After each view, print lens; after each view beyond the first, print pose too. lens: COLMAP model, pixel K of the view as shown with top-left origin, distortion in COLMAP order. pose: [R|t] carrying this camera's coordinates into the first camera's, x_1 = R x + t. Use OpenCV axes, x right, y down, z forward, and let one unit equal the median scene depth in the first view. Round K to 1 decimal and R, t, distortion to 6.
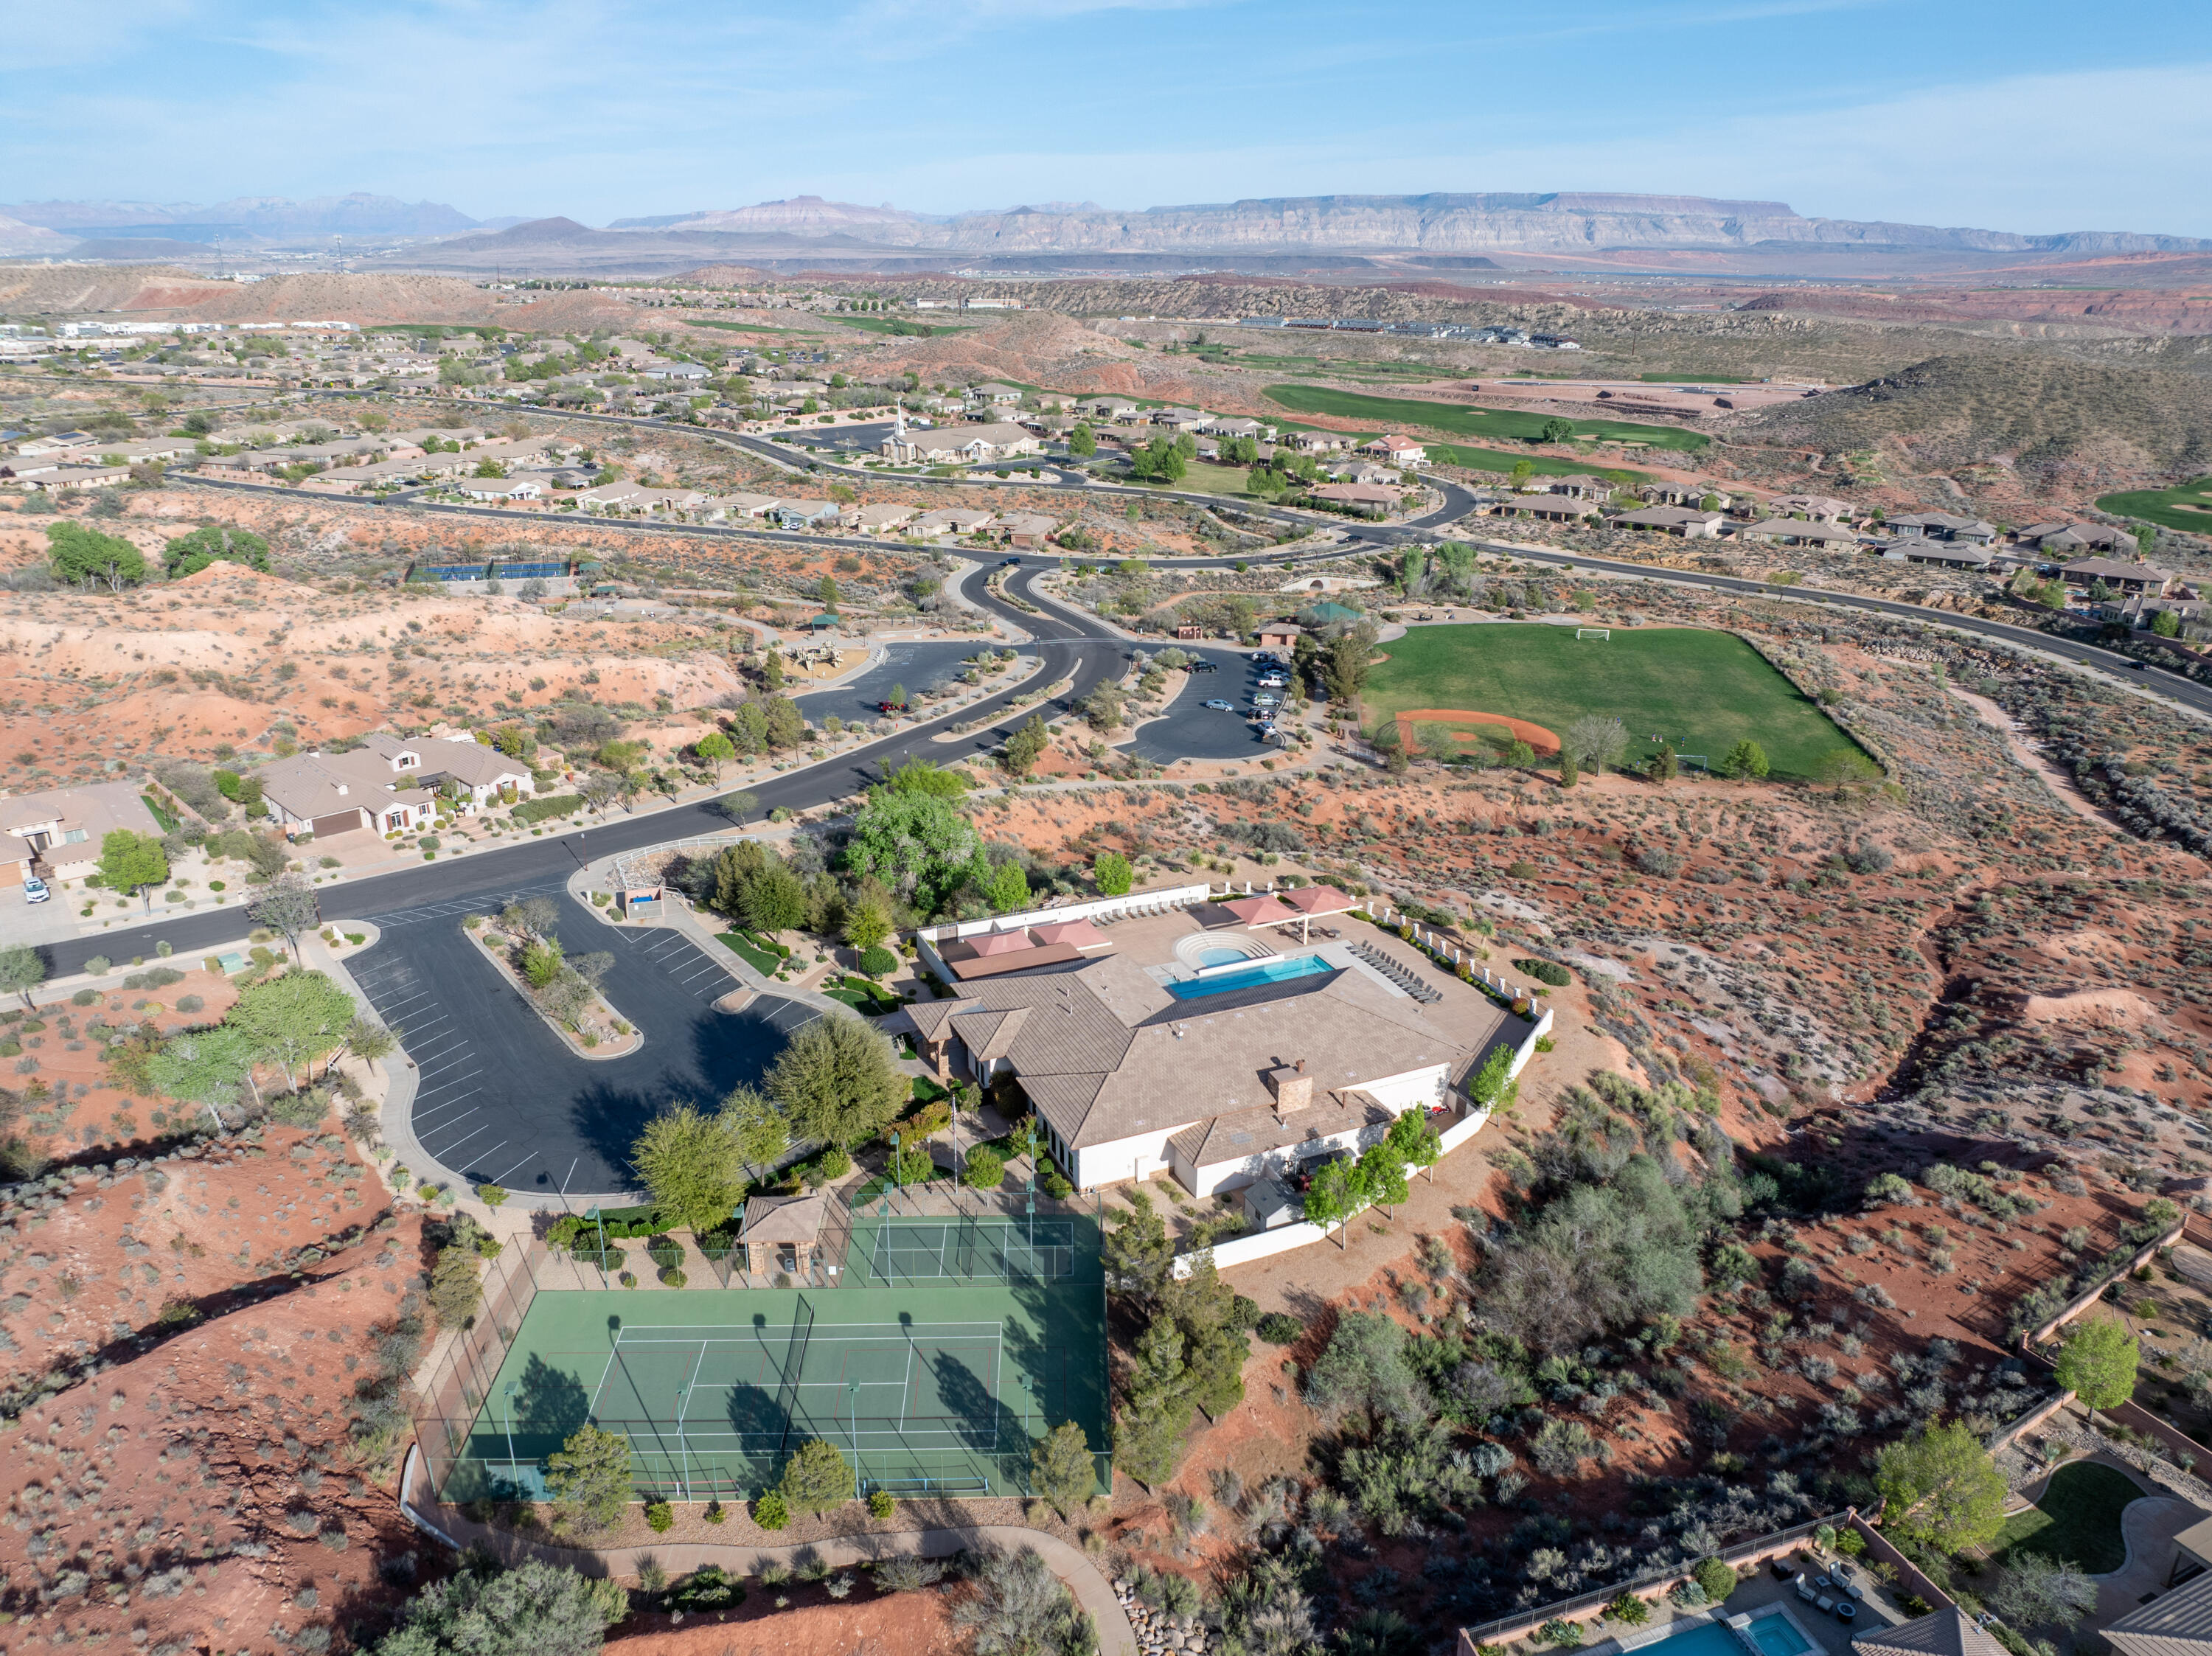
lens RADIAL K [[1545.3, 0, 1106.0], [0, 1545.3, 828.0], [0, 0, 1]] dist [-0.020794, -0.033916]
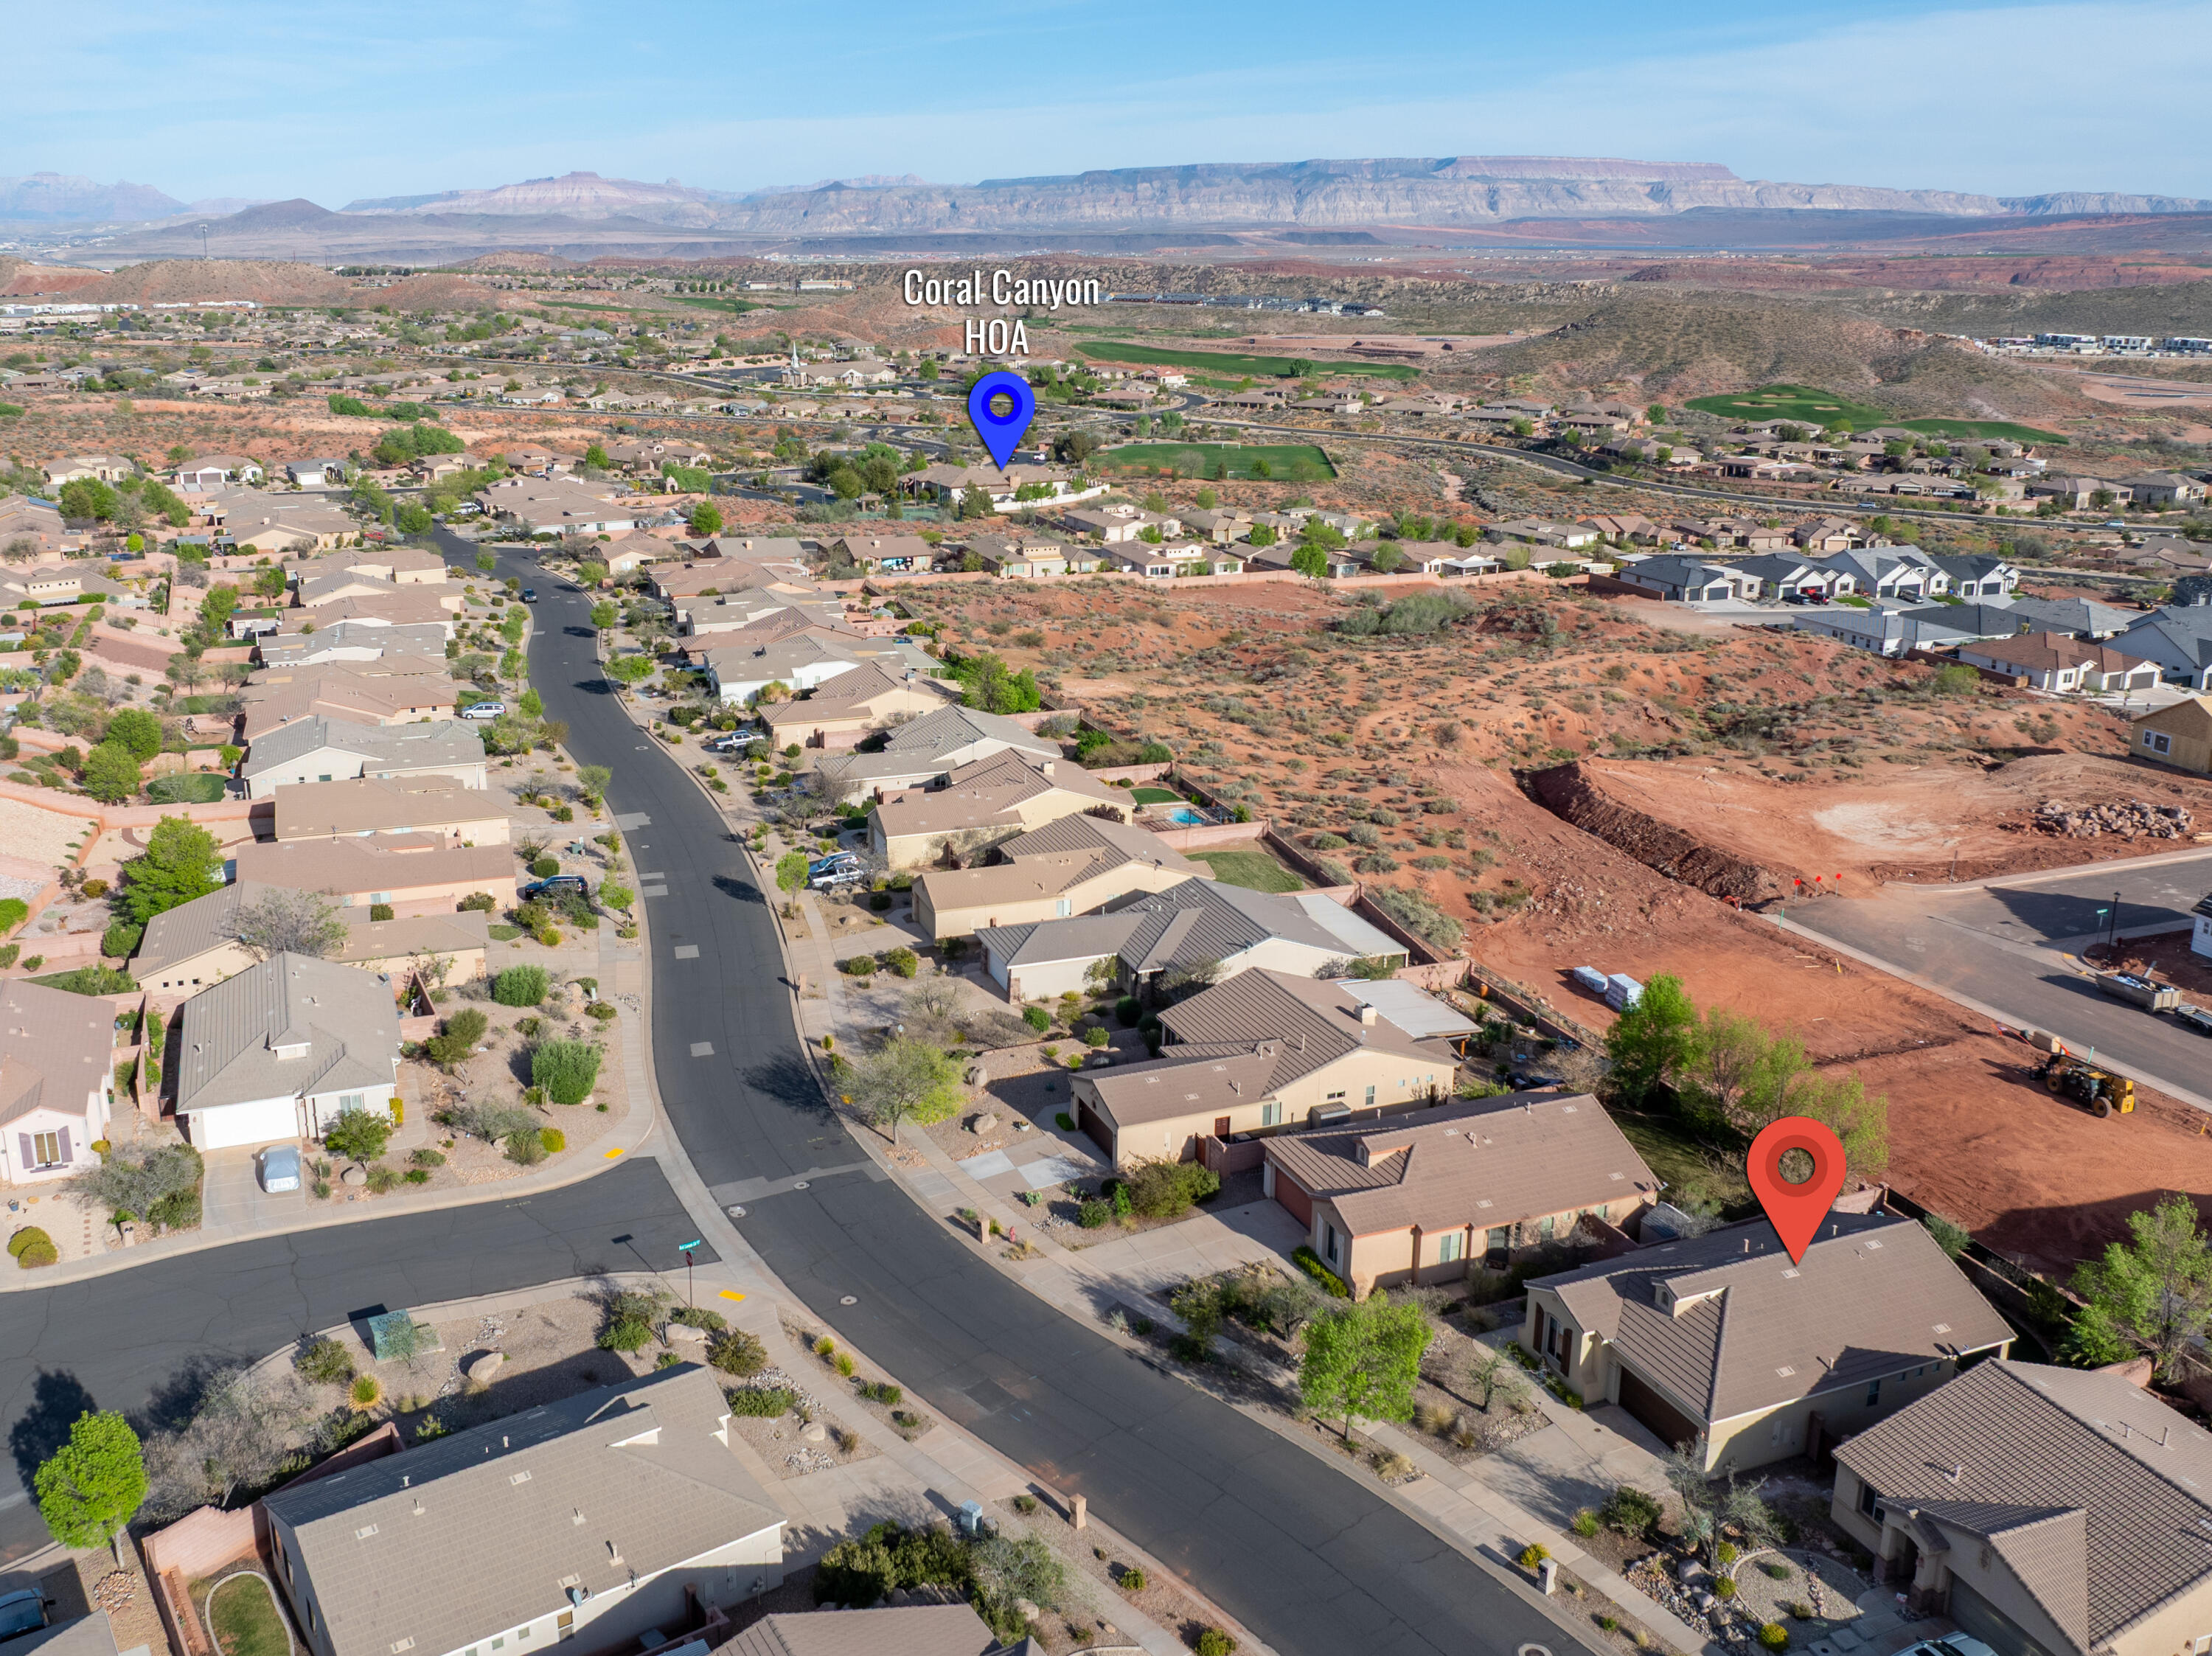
lens RADIAL K [[1926.3, 0, 1106.0], [0, 1926.3, 828.0], [0, 0, 1]] dist [-0.015800, -0.006885]
pose [[0.996191, -0.035952, 0.079444, -0.003773], [0.040426, 0.997643, -0.055445, 0.112949], [-0.077264, 0.058445, 0.995296, -0.303625]]
